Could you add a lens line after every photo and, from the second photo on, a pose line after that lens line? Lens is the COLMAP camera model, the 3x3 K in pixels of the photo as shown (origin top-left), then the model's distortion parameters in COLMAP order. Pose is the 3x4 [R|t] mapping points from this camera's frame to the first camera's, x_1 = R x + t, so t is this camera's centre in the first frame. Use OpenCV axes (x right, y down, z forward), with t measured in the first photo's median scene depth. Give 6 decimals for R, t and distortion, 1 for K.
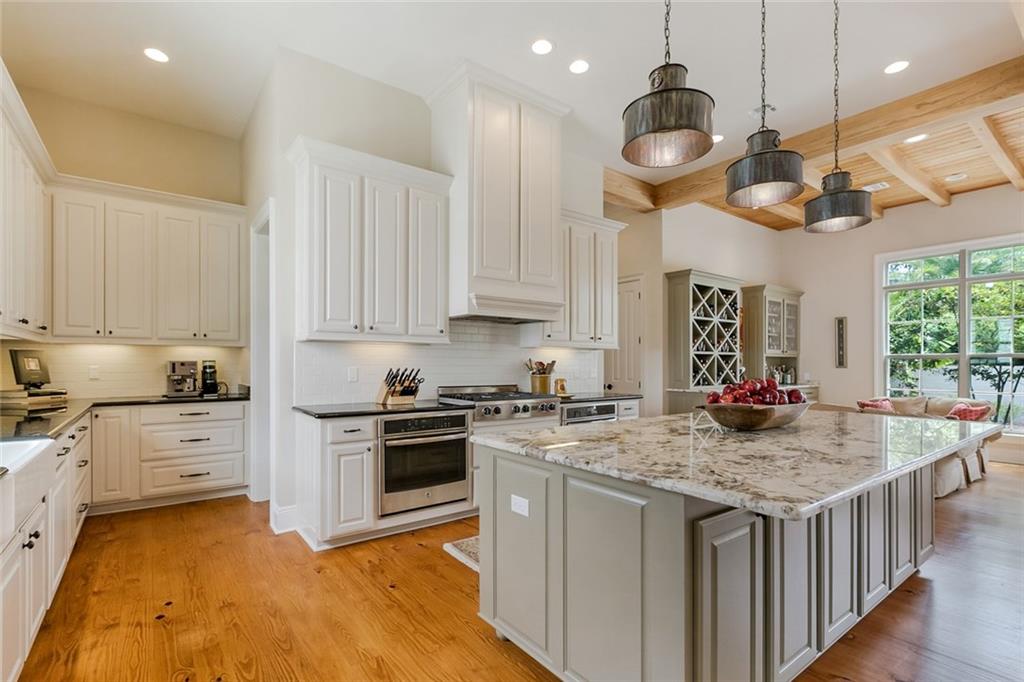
lens RADIAL K [[487.1, 0, 530.5], [0, 487.1, 348.1], [0, 0, 1]] dist [-0.000599, 0.000195]
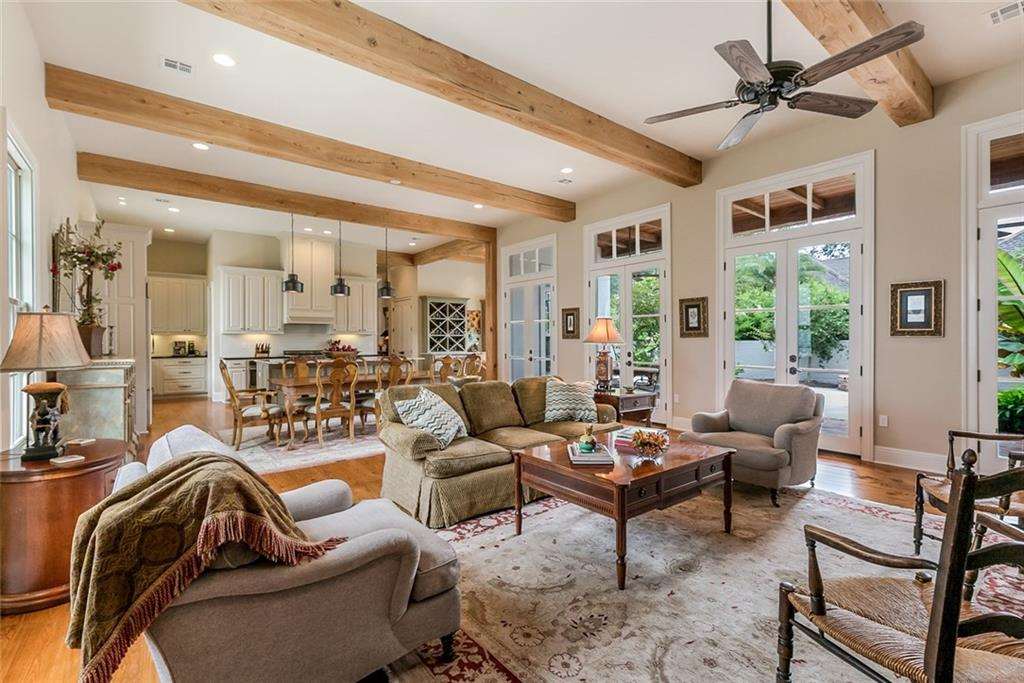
lens RADIAL K [[472.4, 0, 532.8], [0, 472.4, 342.7], [0, 0, 1]] dist [0.002972, 0.000442]
pose [[0.999917, -0.006500, 0.011084, 0.733063], [0.006113, 0.999381, 0.034630, -0.026146], [-0.011303, -0.034560, 0.999339, -0.989837]]
